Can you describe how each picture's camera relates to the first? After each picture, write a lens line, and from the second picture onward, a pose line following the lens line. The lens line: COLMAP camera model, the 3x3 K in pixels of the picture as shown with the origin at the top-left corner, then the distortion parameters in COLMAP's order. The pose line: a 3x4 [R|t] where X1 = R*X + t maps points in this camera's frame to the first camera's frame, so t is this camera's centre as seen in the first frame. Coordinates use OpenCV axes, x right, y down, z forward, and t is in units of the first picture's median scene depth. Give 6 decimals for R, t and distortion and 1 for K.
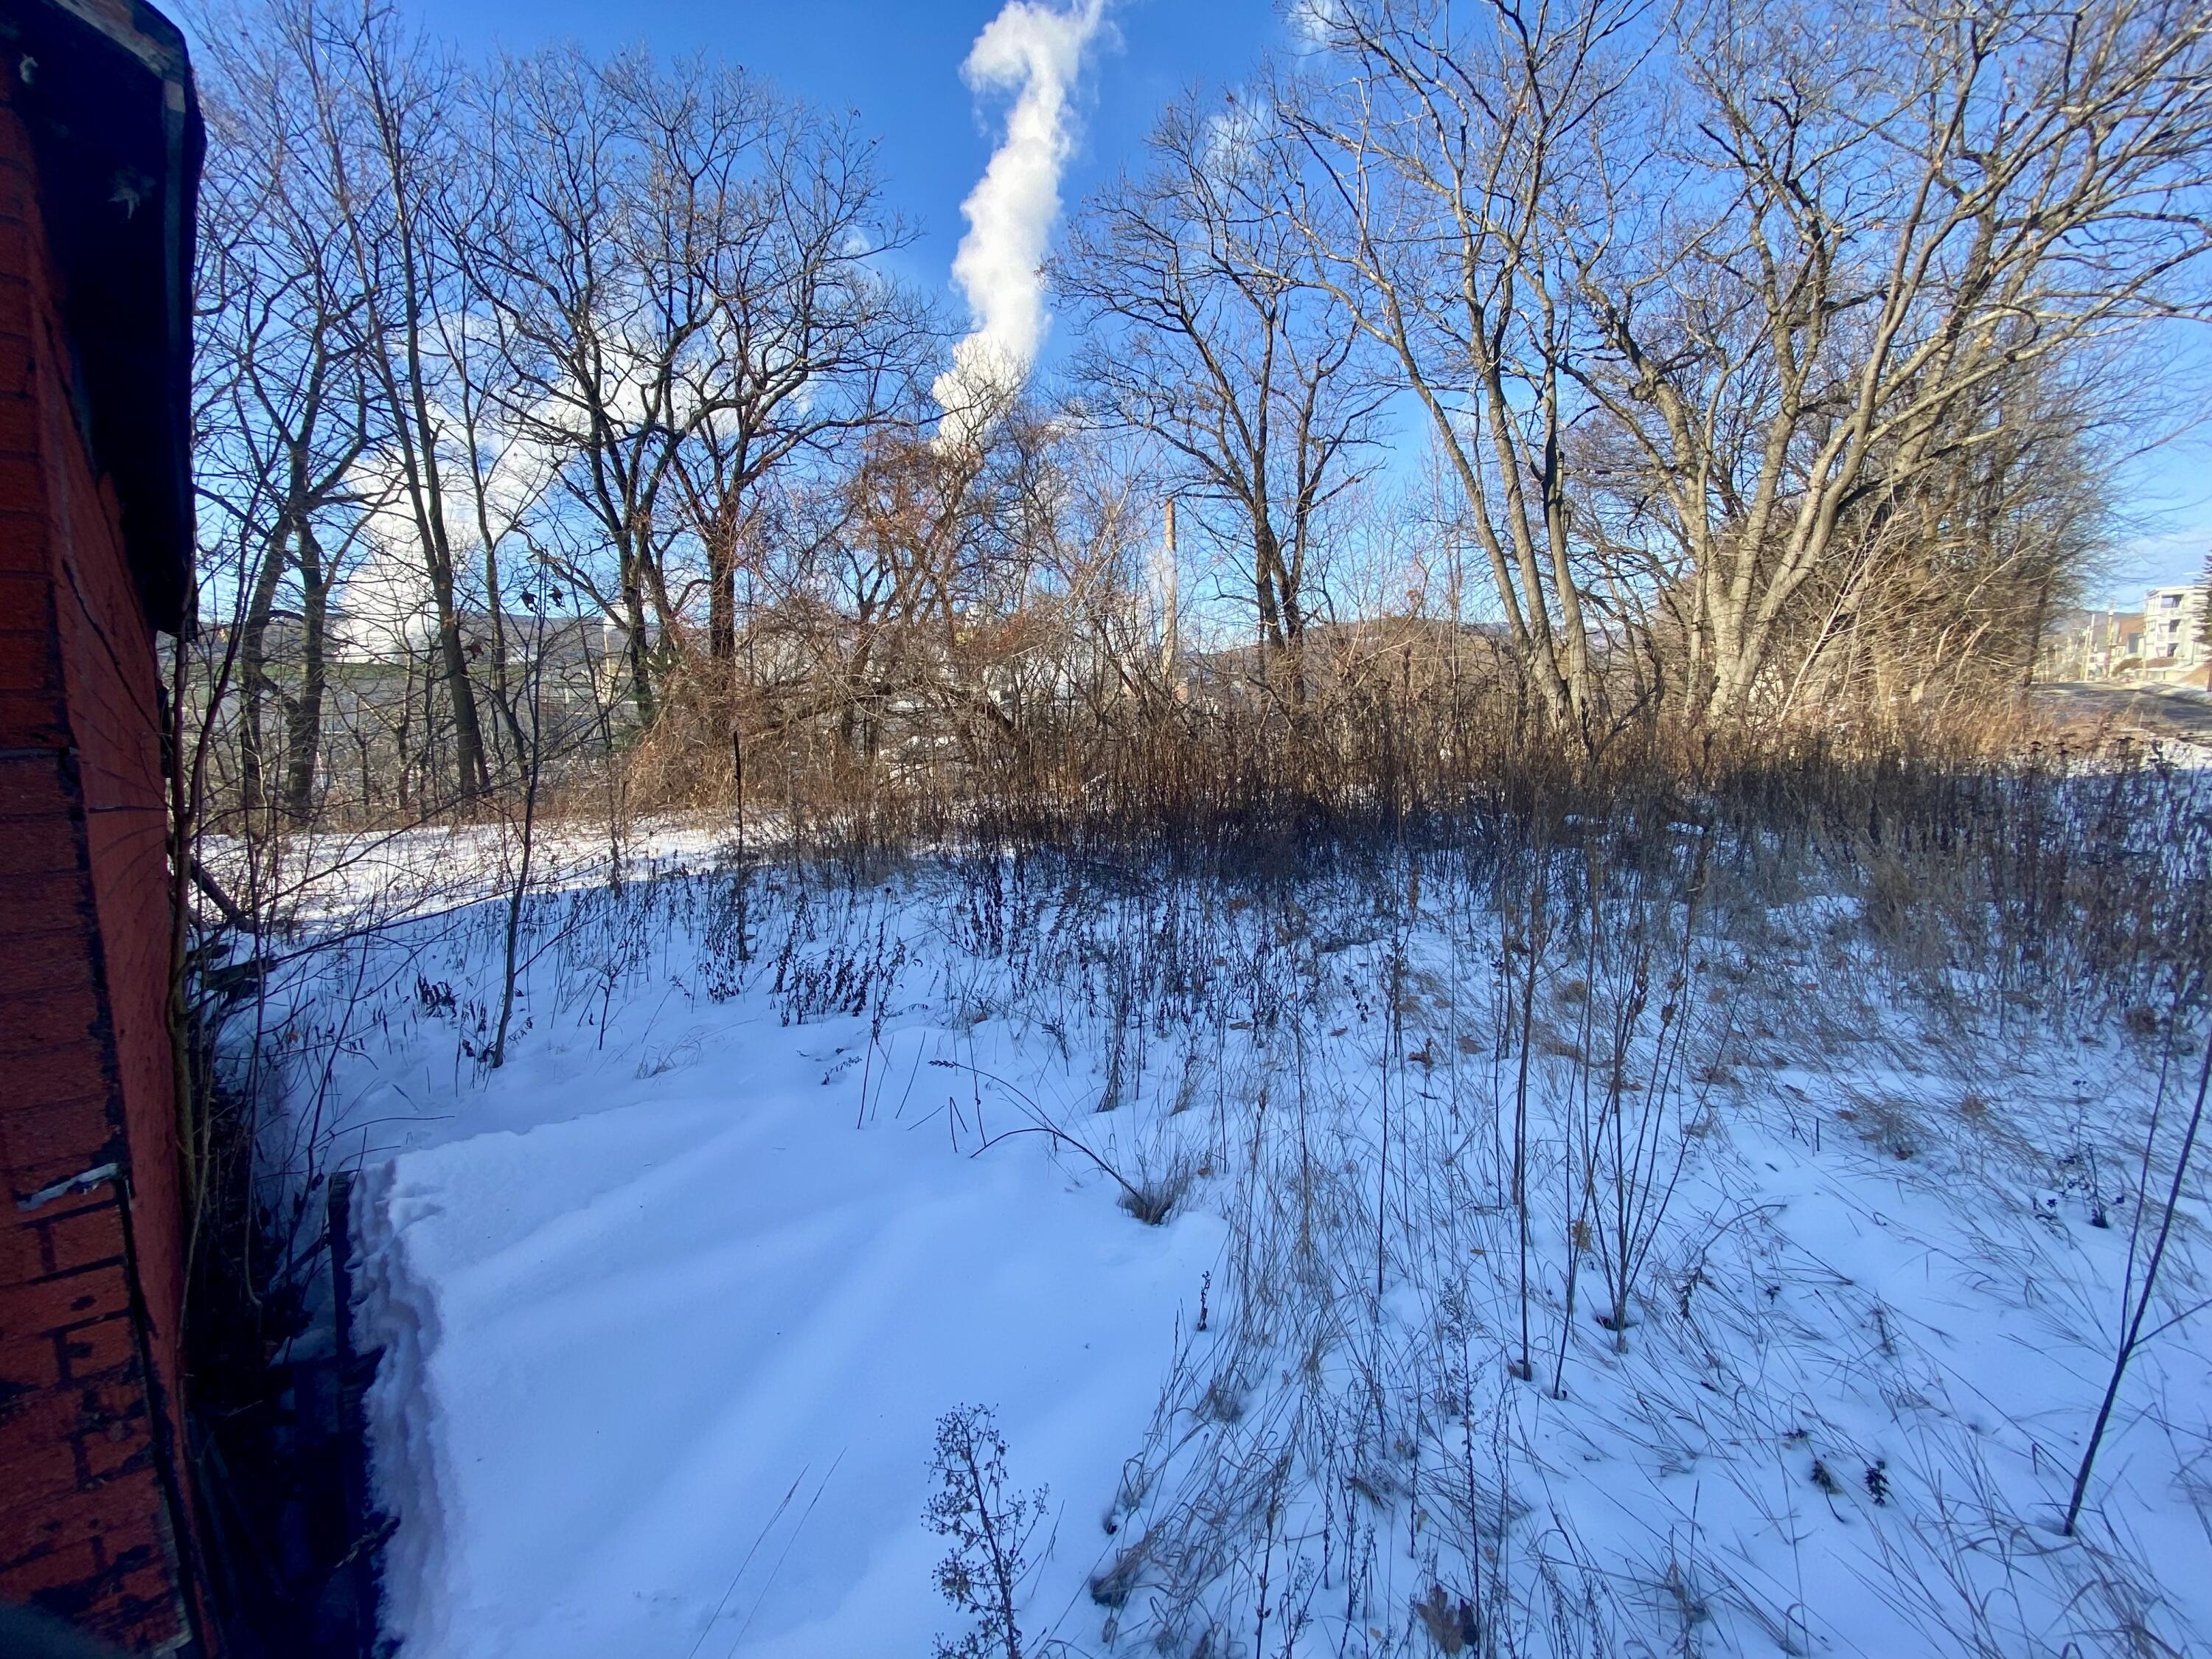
lens RADIAL K [[862.9, 0, 1100.7], [0, 862.9, 823.4], [0, 0, 1]] dist [-0.004110, -0.010879]
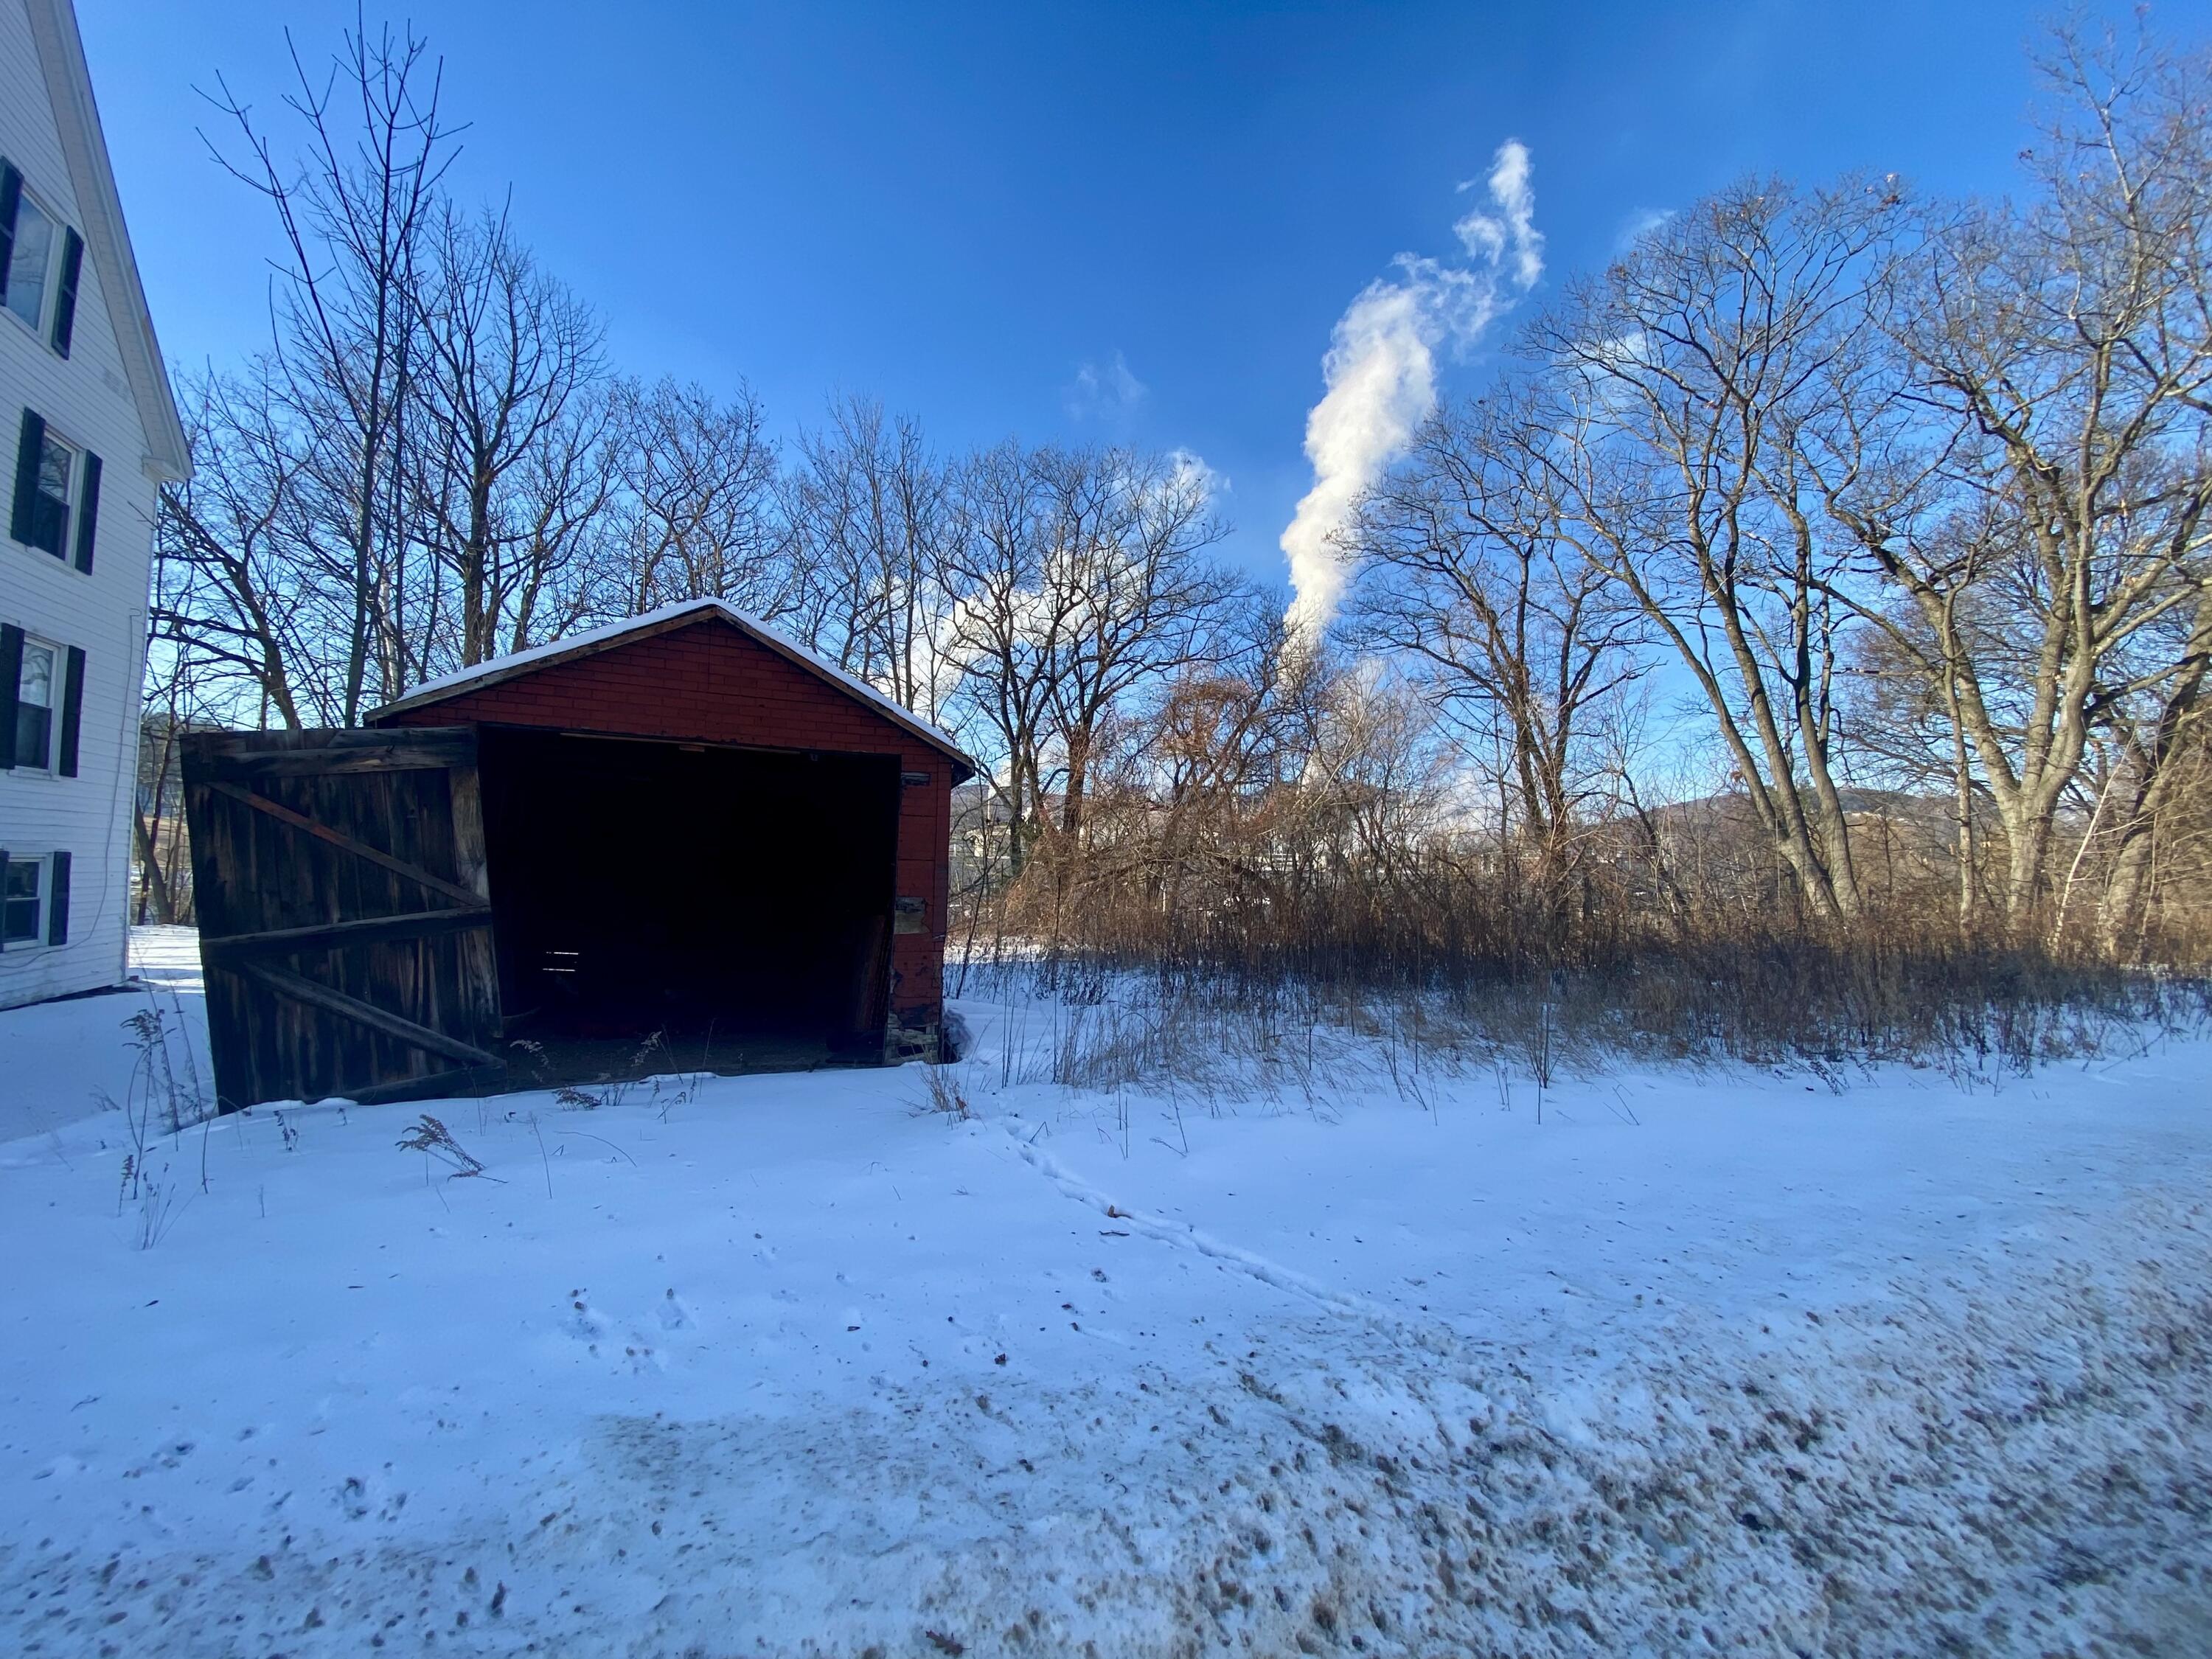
lens RADIAL K [[862.9, 0, 1121.0], [0, 862.9, 823.5], [0, 0, 1]] dist [-0.004110, -0.010879]
pose [[0.936757, 0.023179, -0.349211, 0.105610], [-0.088334, 0.981158, -0.171831, 0.026151], [0.338649, 0.191811, 0.921154, -0.218042]]
